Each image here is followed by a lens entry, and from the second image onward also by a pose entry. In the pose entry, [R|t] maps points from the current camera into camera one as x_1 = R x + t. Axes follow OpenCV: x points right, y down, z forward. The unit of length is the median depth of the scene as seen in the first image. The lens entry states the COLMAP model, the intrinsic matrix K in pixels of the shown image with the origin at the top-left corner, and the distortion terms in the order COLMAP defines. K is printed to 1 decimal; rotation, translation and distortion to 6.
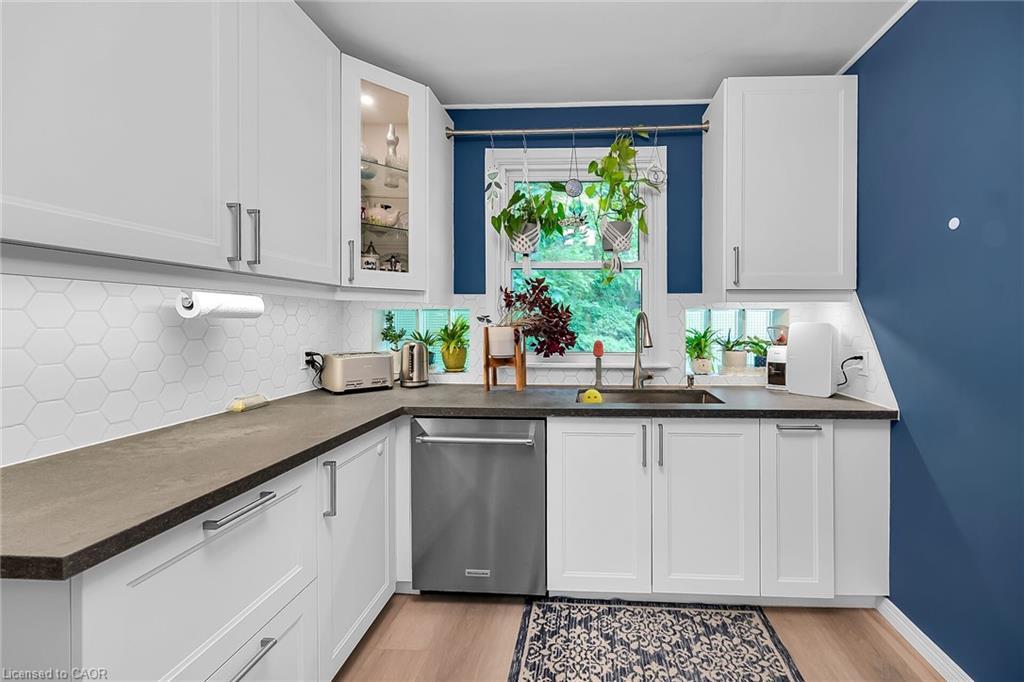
lens RADIAL K [[428.5, 0, 586.7], [0, 428.5, 322.2], [0, 0, 1]] dist [0.000214, 0.000029]
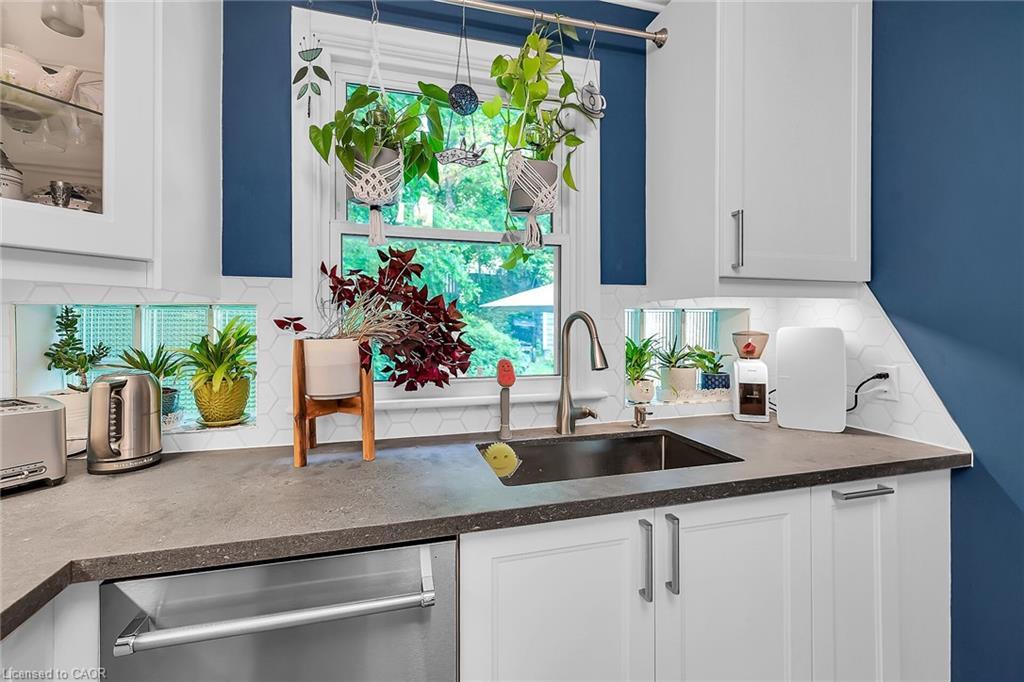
lens RADIAL K [[428.9, 0, 516.8], [0, 428.9, 320.6], [0, 0, 1]] dist [-0.001435, -0.000173]
pose [[0.947121, -0.000916, 0.320875, -0.148572], [0.004504, 0.999935, -0.010439, -0.004825], [-0.320845, 0.011332, 0.947064, 0.423423]]
